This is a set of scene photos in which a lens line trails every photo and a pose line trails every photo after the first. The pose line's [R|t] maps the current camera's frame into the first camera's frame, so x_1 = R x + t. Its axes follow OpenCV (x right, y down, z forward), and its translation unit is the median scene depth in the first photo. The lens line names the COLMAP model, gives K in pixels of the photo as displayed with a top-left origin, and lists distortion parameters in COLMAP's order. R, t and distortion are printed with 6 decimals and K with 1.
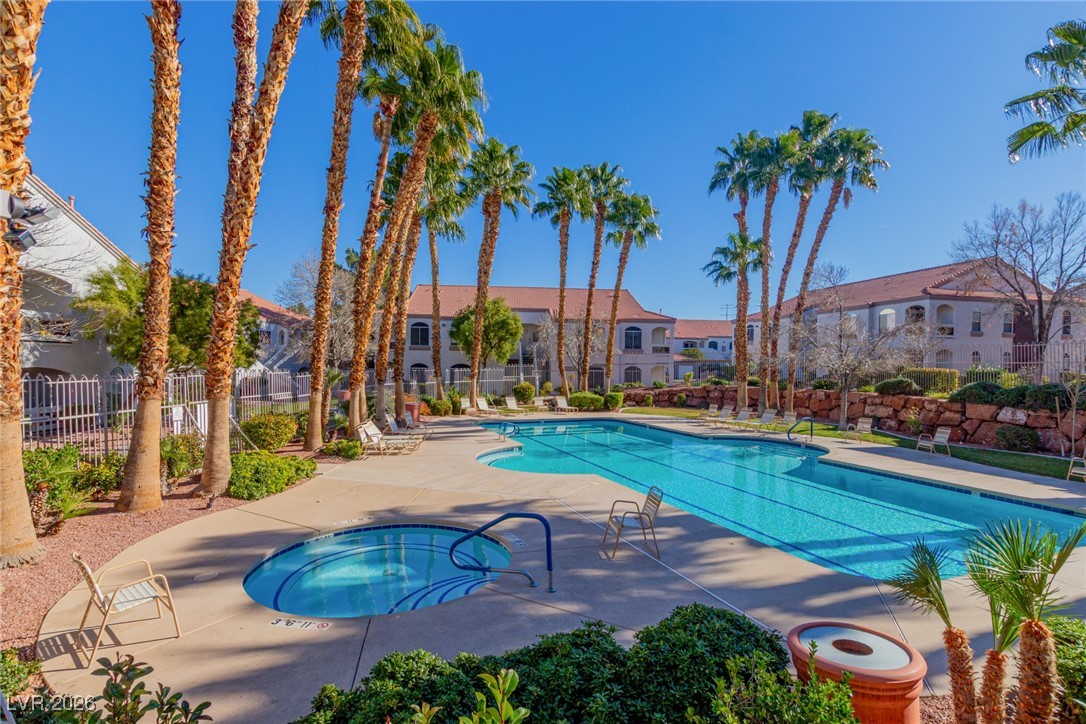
lens RADIAL K [[536.8, 0, 543.0], [0, 536.8, 362.0], [0, 0, 1]] dist [0.004061, 0.000468]
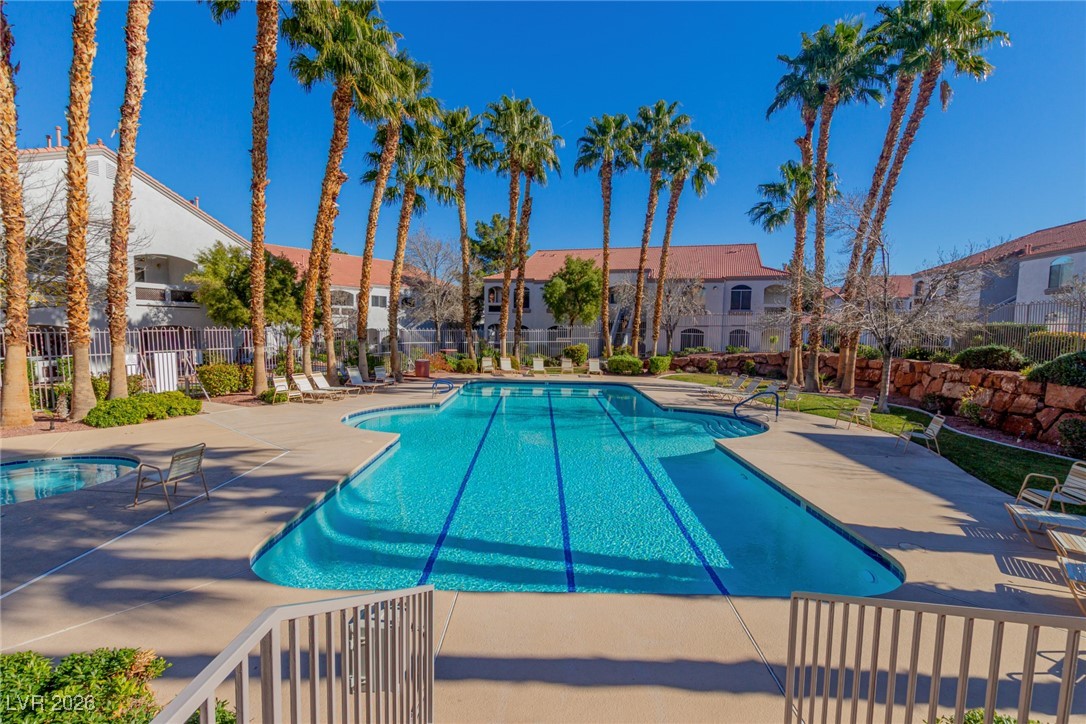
lens RADIAL K [[514.0, 0, 549.4], [0, 514.0, 365.5], [0, 0, 1]] dist [0.000108, -0.001717]
pose [[0.916519, 0.033238, -0.398607, 0.443448], [-0.003014, 0.997087, 0.076212, 0.007250], [0.399979, -0.068648, 0.913950, 0.159280]]
